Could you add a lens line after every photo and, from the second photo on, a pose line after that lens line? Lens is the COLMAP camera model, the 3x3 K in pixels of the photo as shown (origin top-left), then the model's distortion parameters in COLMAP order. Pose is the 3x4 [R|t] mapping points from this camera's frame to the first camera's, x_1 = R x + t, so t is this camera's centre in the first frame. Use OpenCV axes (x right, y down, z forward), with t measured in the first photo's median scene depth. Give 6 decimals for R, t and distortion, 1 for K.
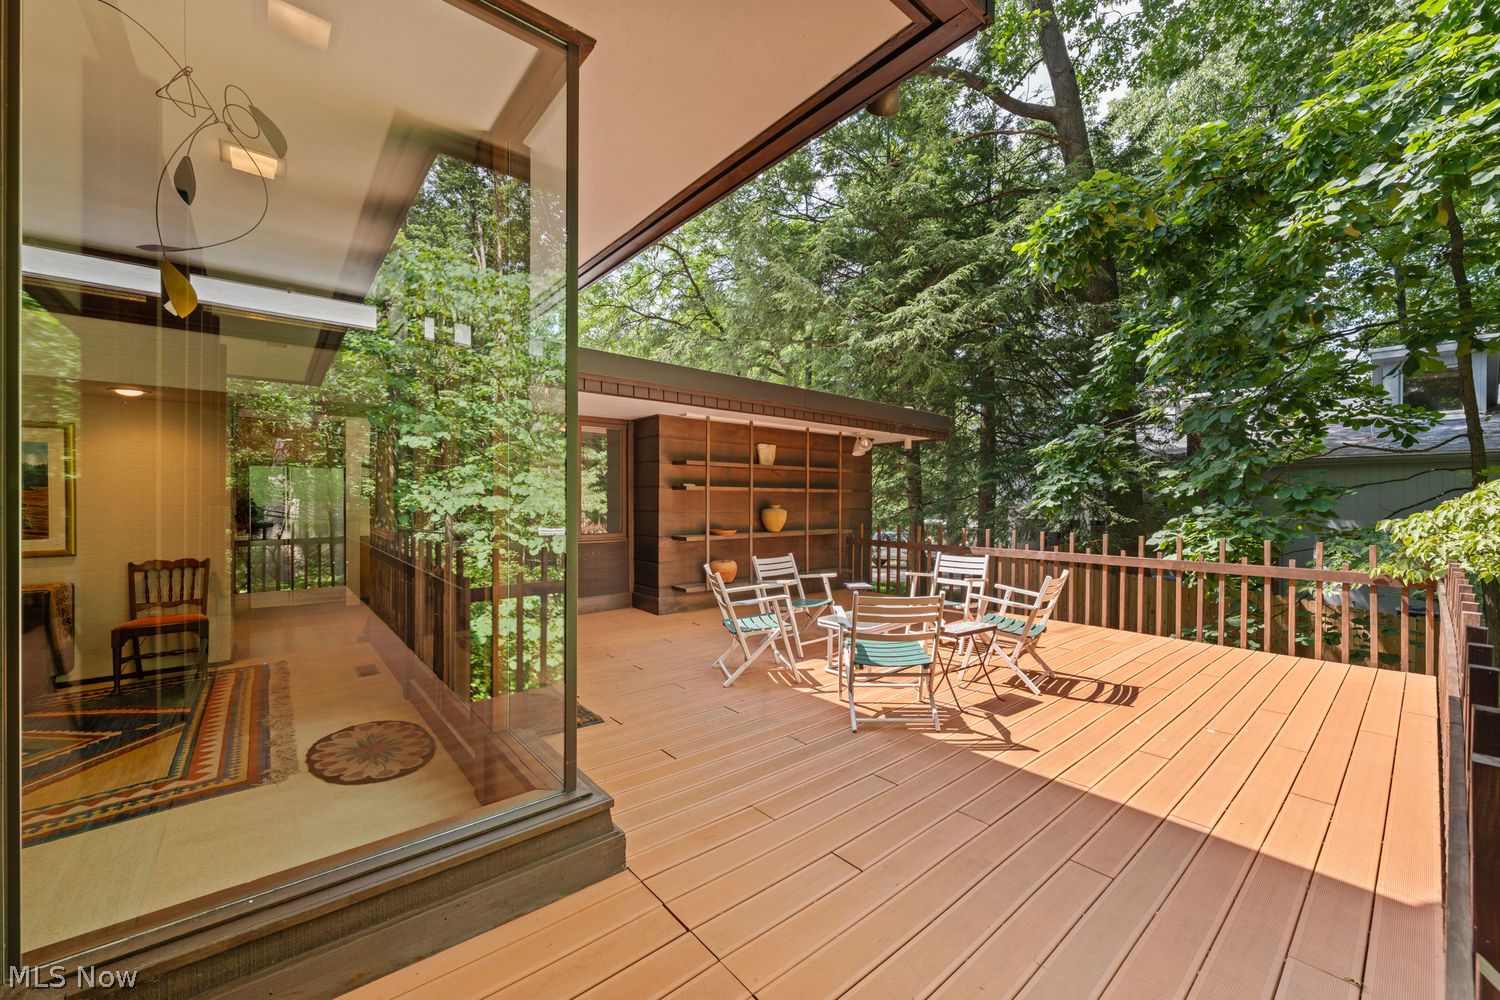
lens RADIAL K [[575.7, 0, 764.9], [0, 575.7, 498.5], [0, 0, 1]] dist [-0.002592, 0.000169]
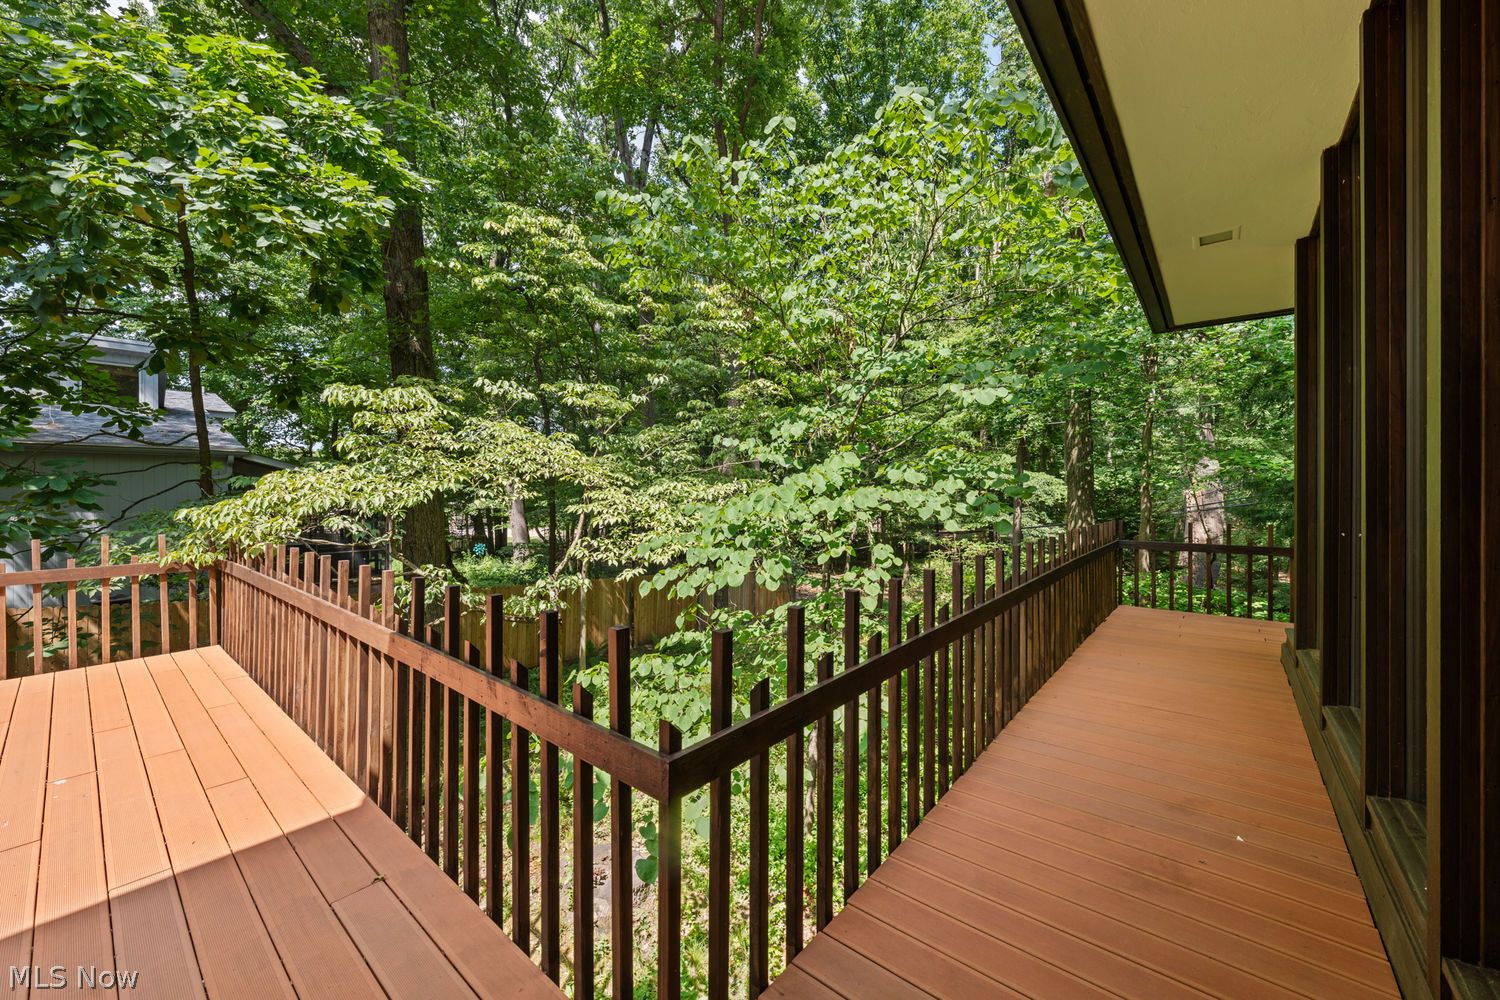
lens RADIAL K [[575.7, 0, 742.7], [0, 575.7, 494.2], [0, 0, 1]] dist [-0.002592, 0.000169]
pose [[-0.162602, -0.003915, 0.986684, -0.105844], [-0.000590, 0.999992, 0.003871, 0.006314], [-0.986692, 0.000047, -0.162603, 0.154006]]
